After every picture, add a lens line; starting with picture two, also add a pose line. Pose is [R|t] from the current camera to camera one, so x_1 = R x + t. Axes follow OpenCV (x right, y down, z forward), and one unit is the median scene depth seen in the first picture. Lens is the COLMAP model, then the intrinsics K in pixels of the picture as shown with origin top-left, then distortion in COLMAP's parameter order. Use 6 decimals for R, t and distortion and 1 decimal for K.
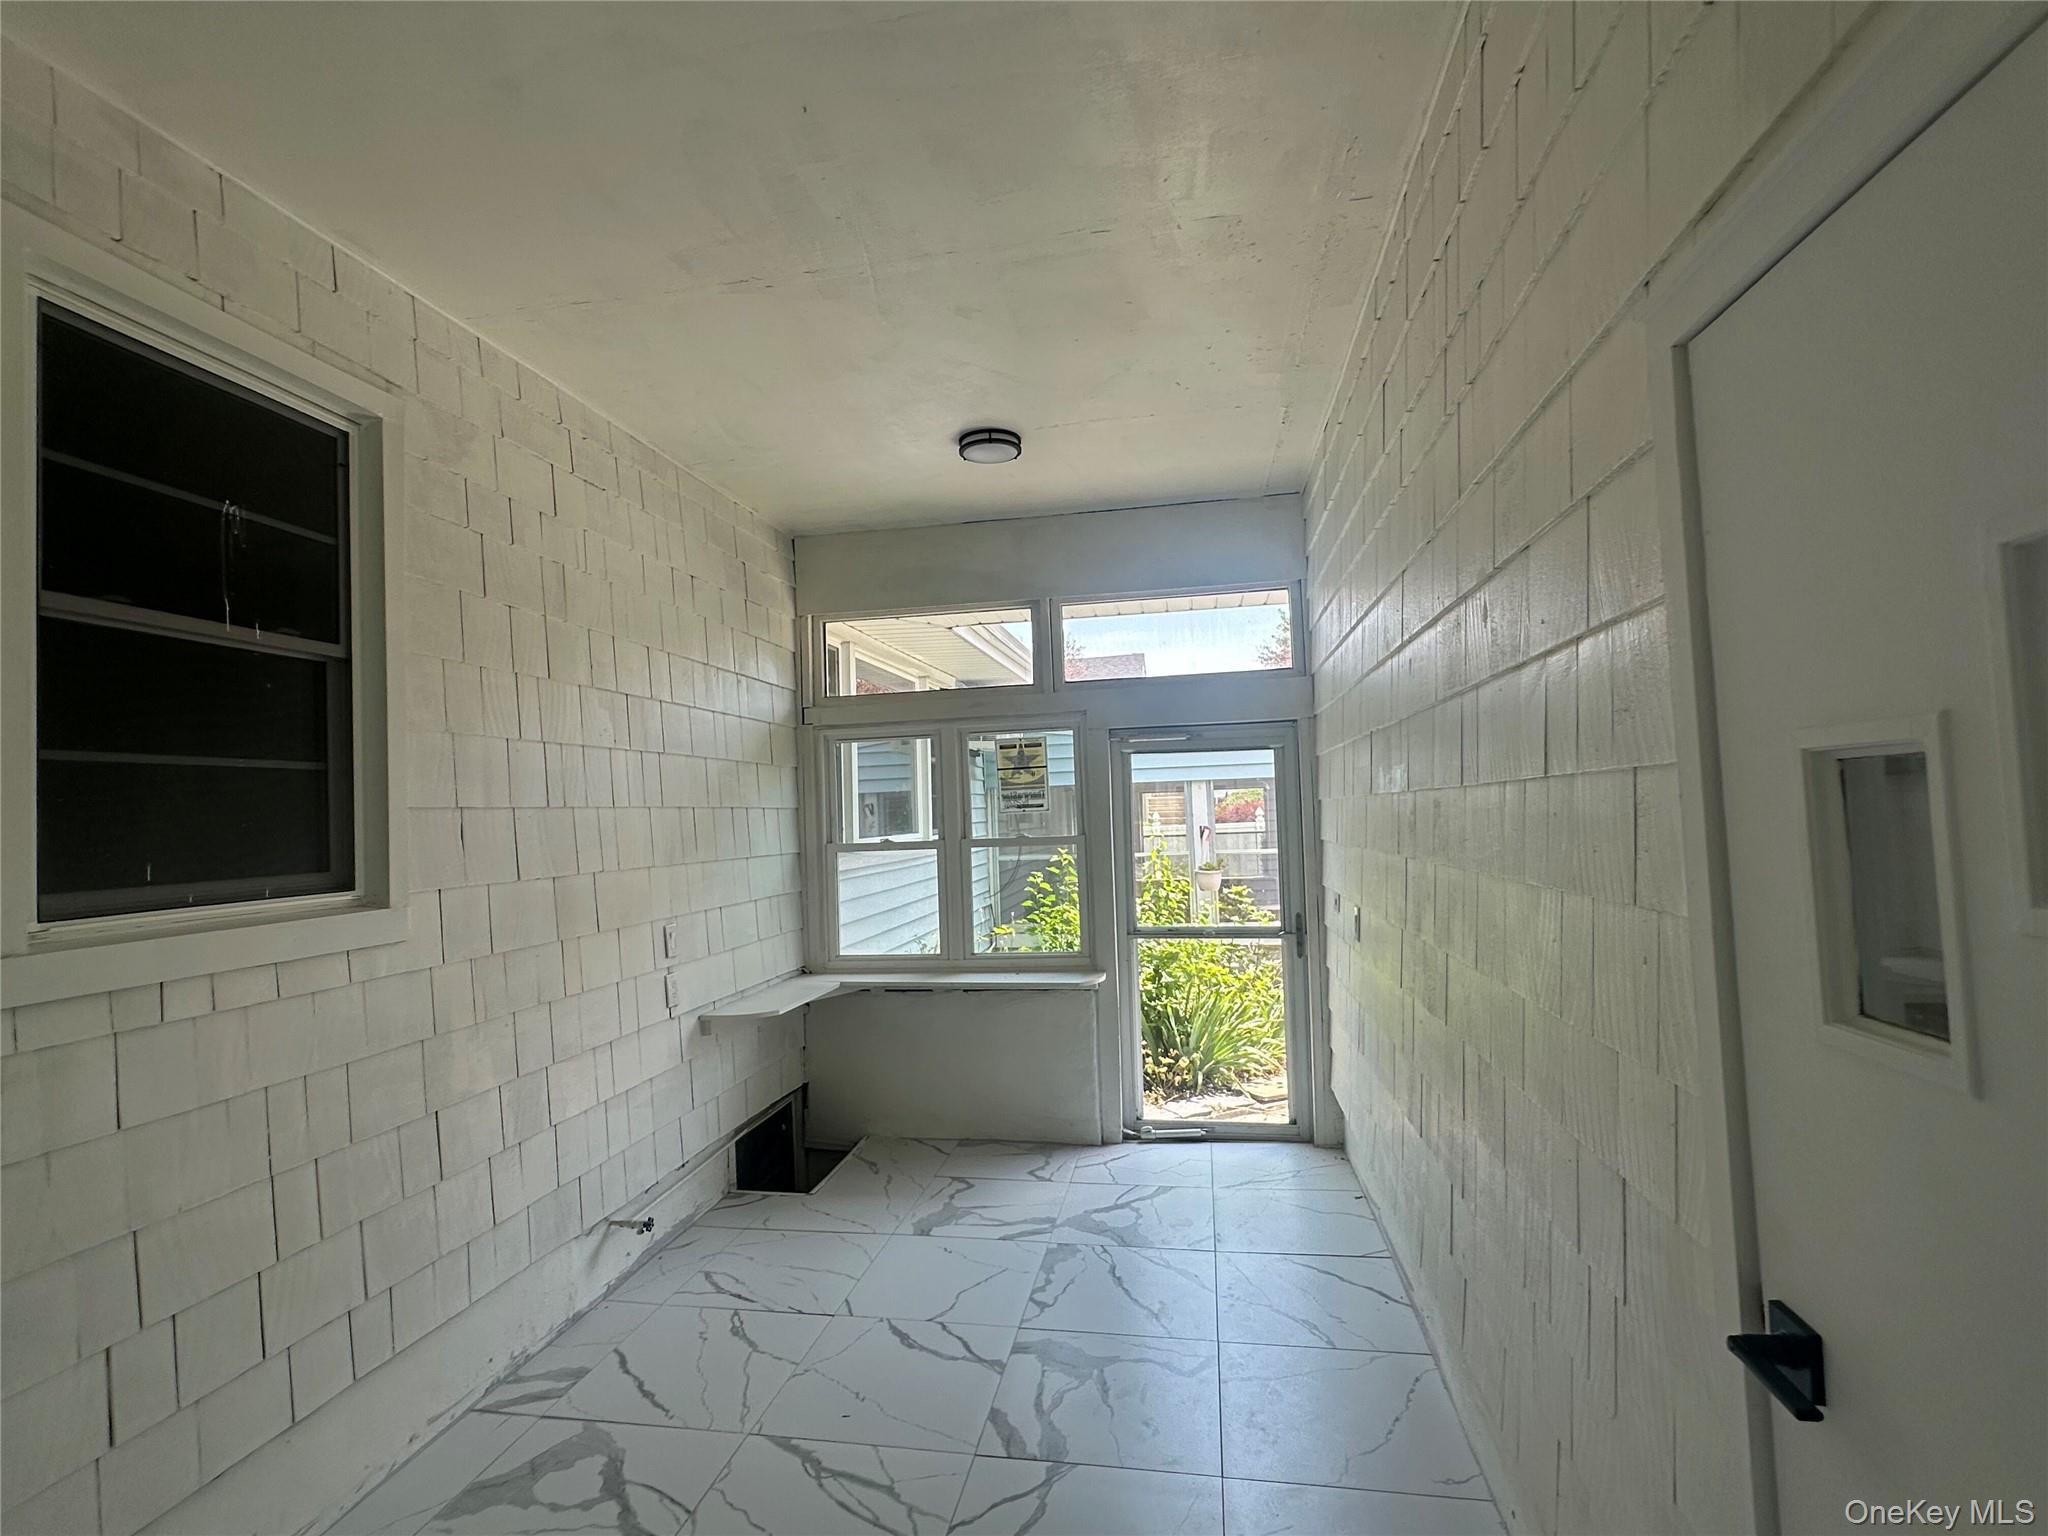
lens RADIAL K [[978.3, 0, 1022.8], [0, 978.3, 770.9], [0, 0, 1]] dist [-0.003196, 0.002840]
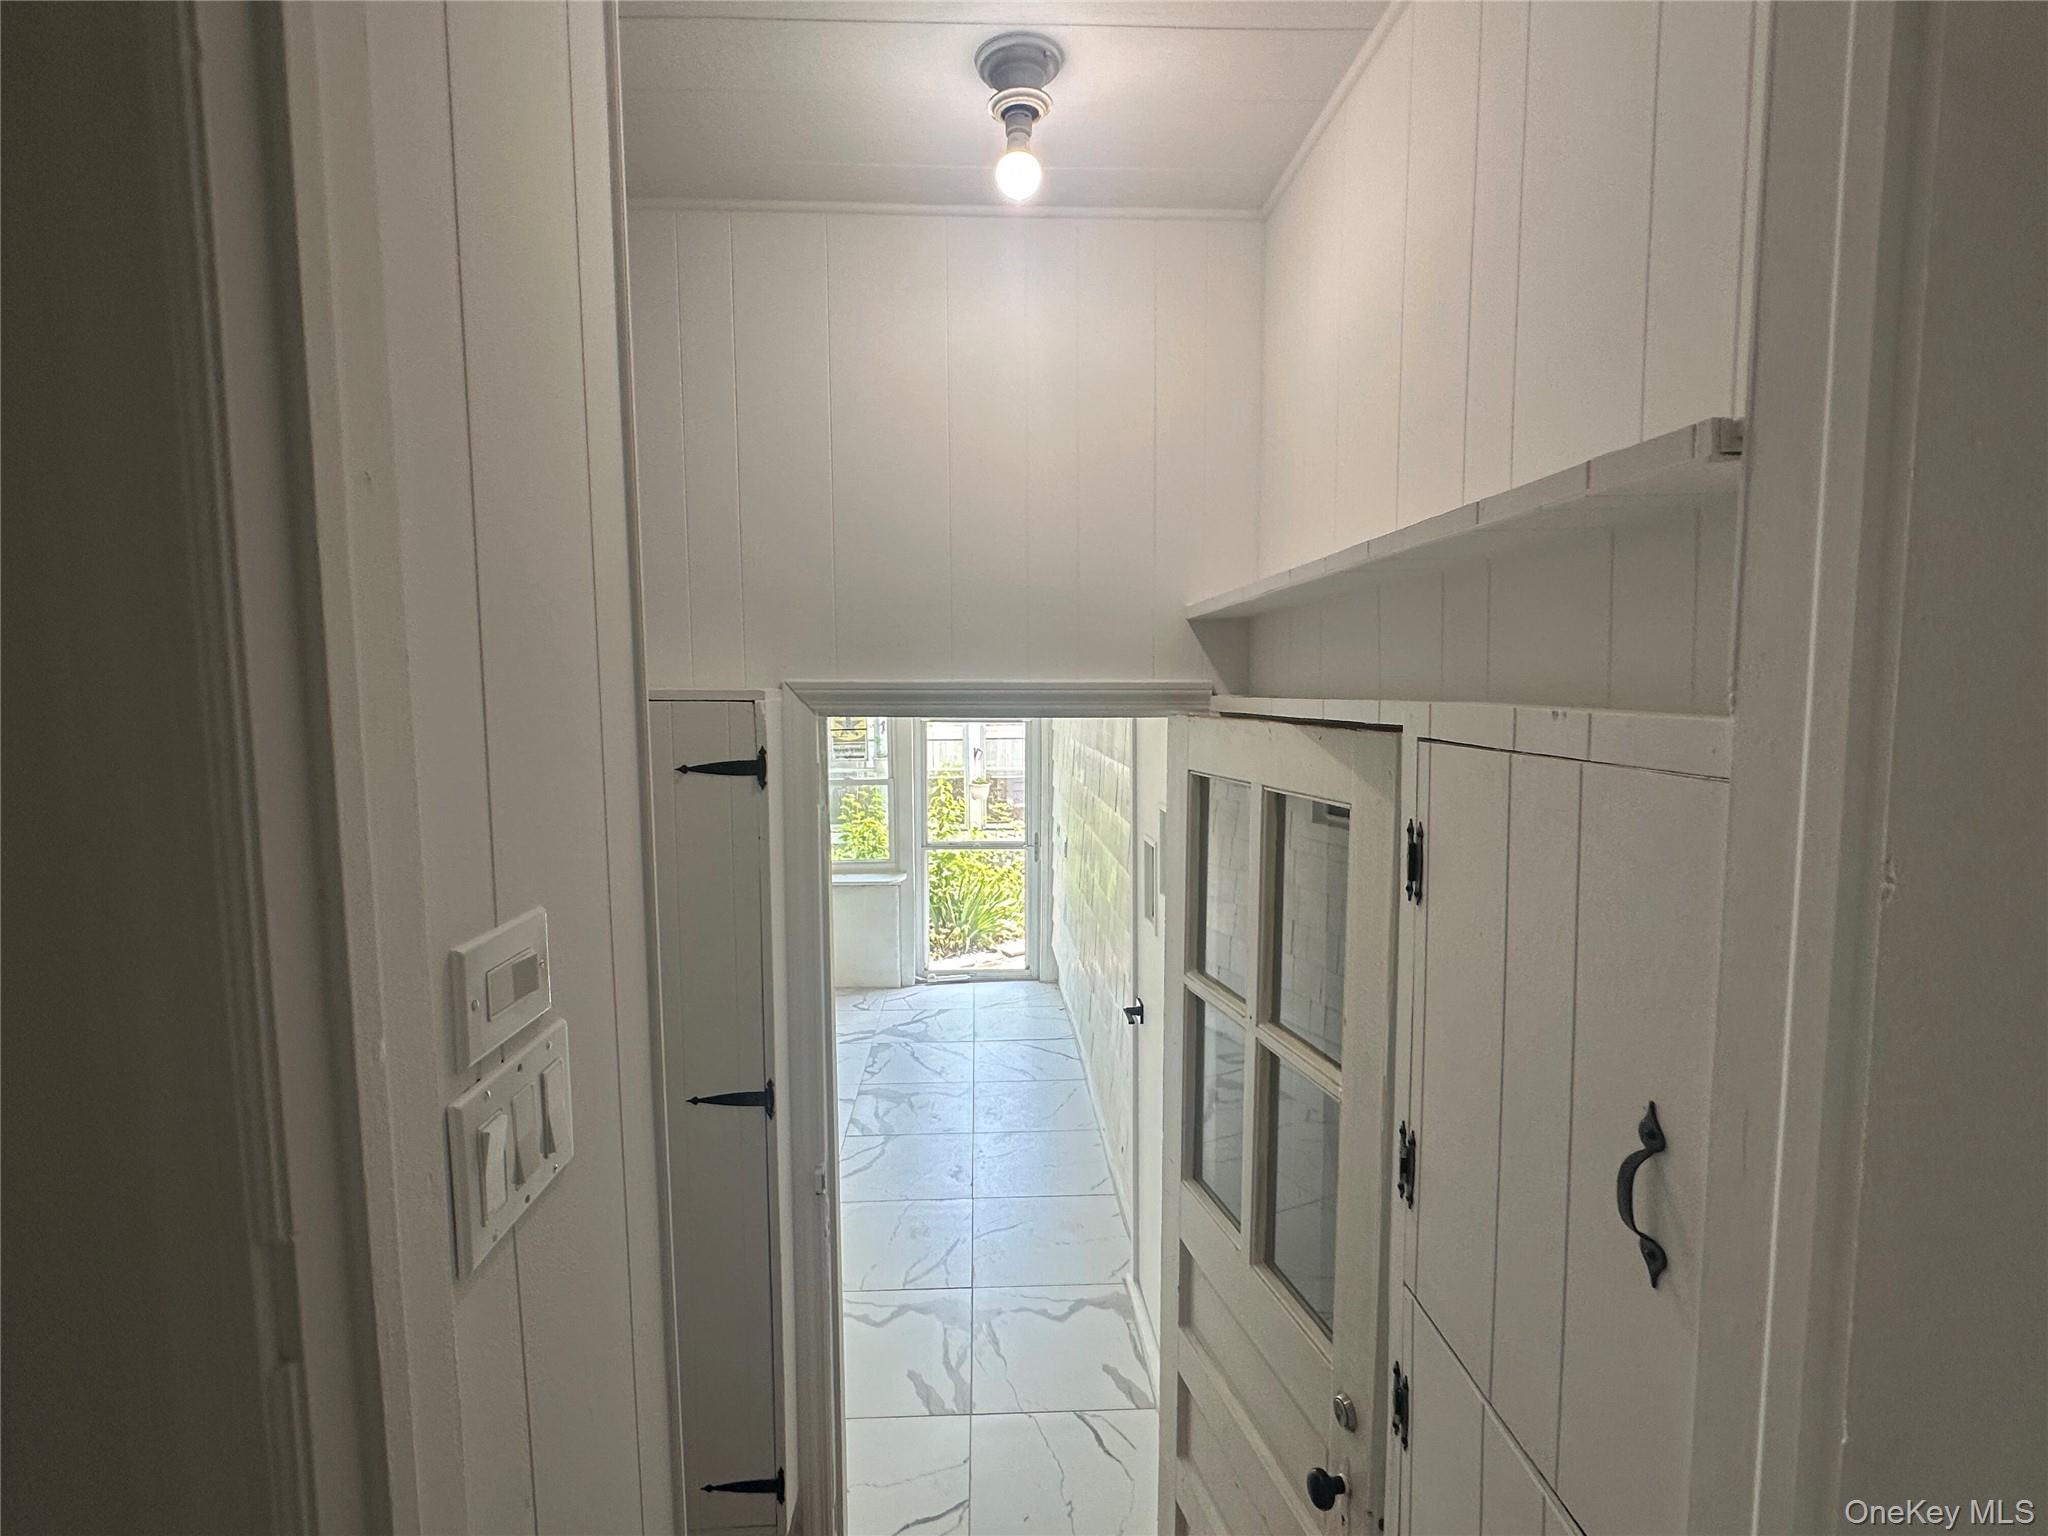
lens RADIAL K [[978.3, 0, 1033.3], [0, 978.3, 768.3], [0, 0, 1]] dist [-0.003196, 0.002840]
pose [[0.971502, 0.010371, 0.236804, -0.074518], [-0.039739, 0.992029, 0.119584, -0.124894], [-0.233676, -0.125586, 0.964170, -0.410205]]
